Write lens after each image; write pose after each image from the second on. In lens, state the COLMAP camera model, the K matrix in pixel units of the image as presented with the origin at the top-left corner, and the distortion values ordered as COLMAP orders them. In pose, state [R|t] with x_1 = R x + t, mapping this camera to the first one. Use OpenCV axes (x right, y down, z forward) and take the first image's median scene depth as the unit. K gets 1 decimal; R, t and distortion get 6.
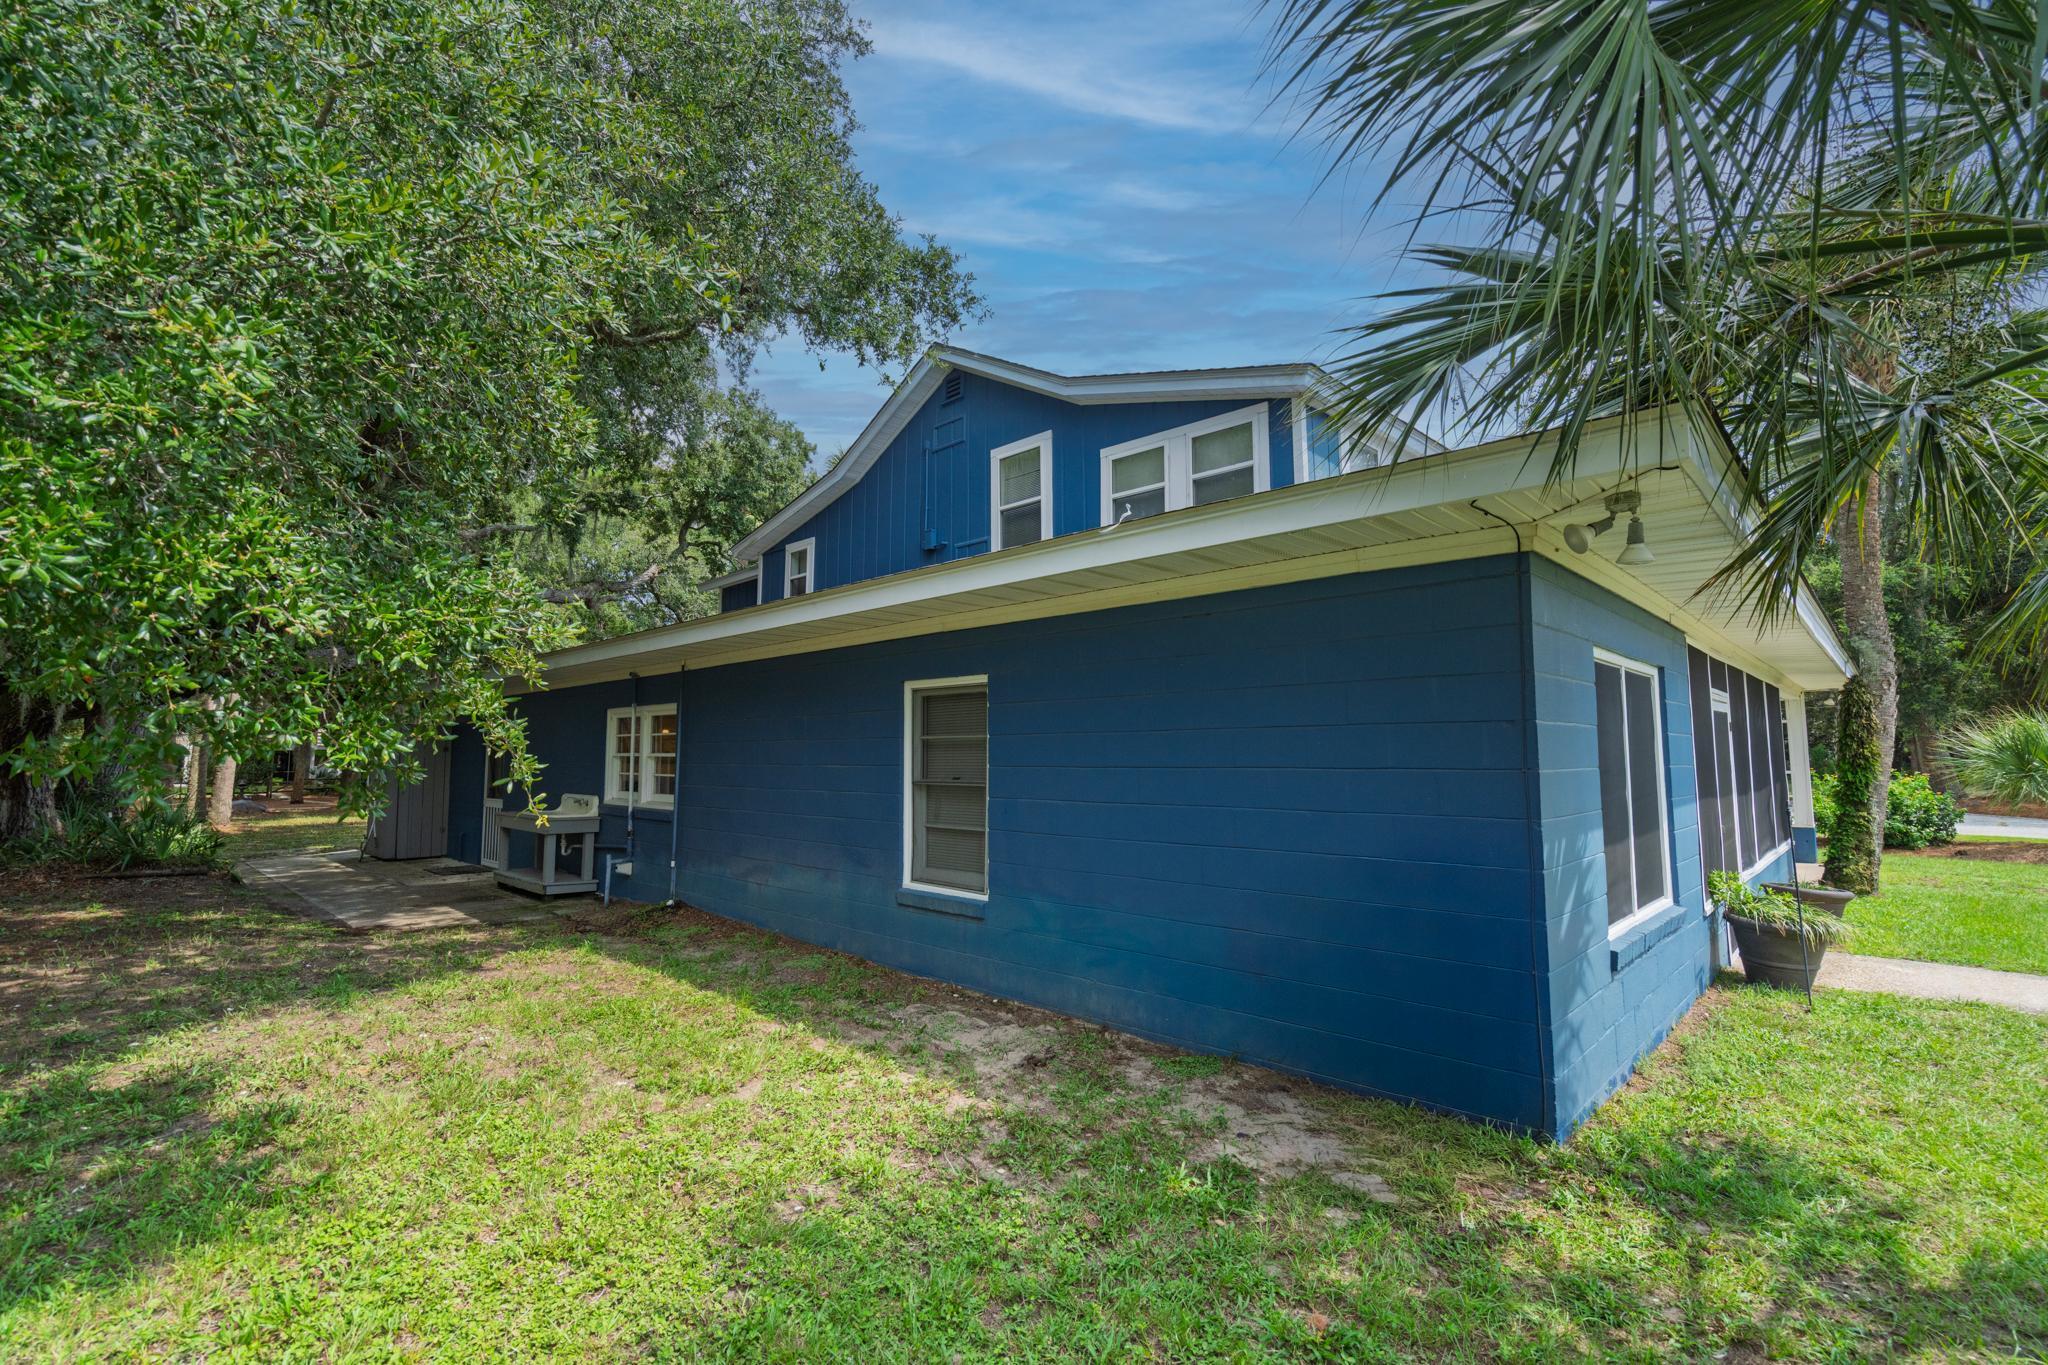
lens RADIAL K [[915.2, 0, 1024.0], [0, 915.2, 682.5], [0, 0, 1]] dist [0.000735, 0.000521]
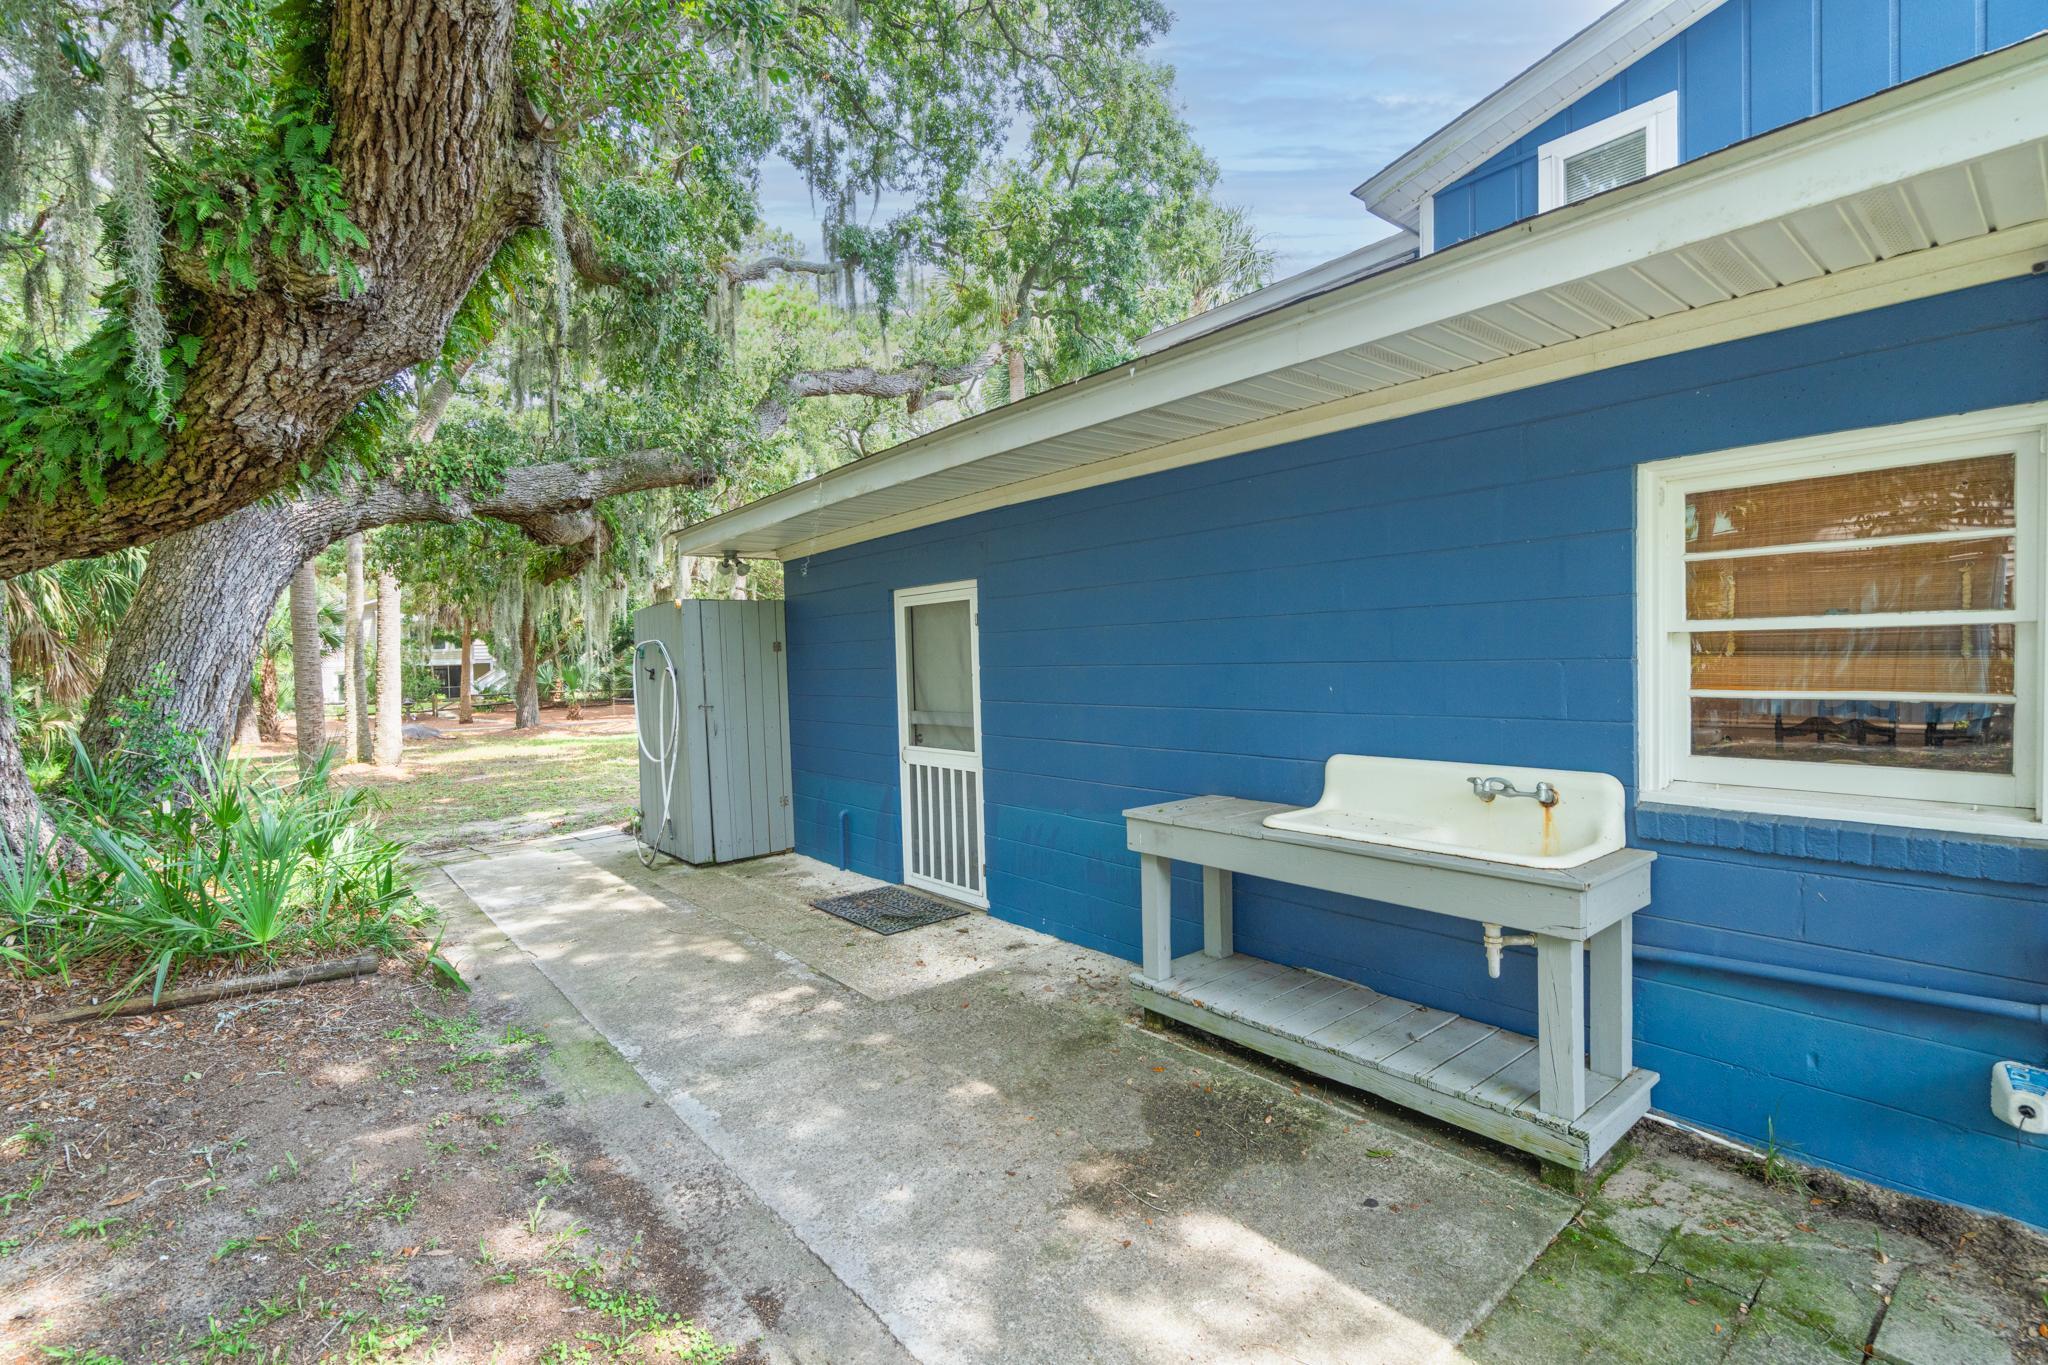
lens RADIAL K [[915.2, 0, 1024.0], [0, 915.2, 682.5], [0, 0, 1]] dist [0.000735, 0.000521]
pose [[0.994036, -0.021462, -0.106917, -0.475303], [0.033083, 0.993585, 0.108142, 0.045584], [0.103910, -0.111034, 0.988369, 0.543764]]
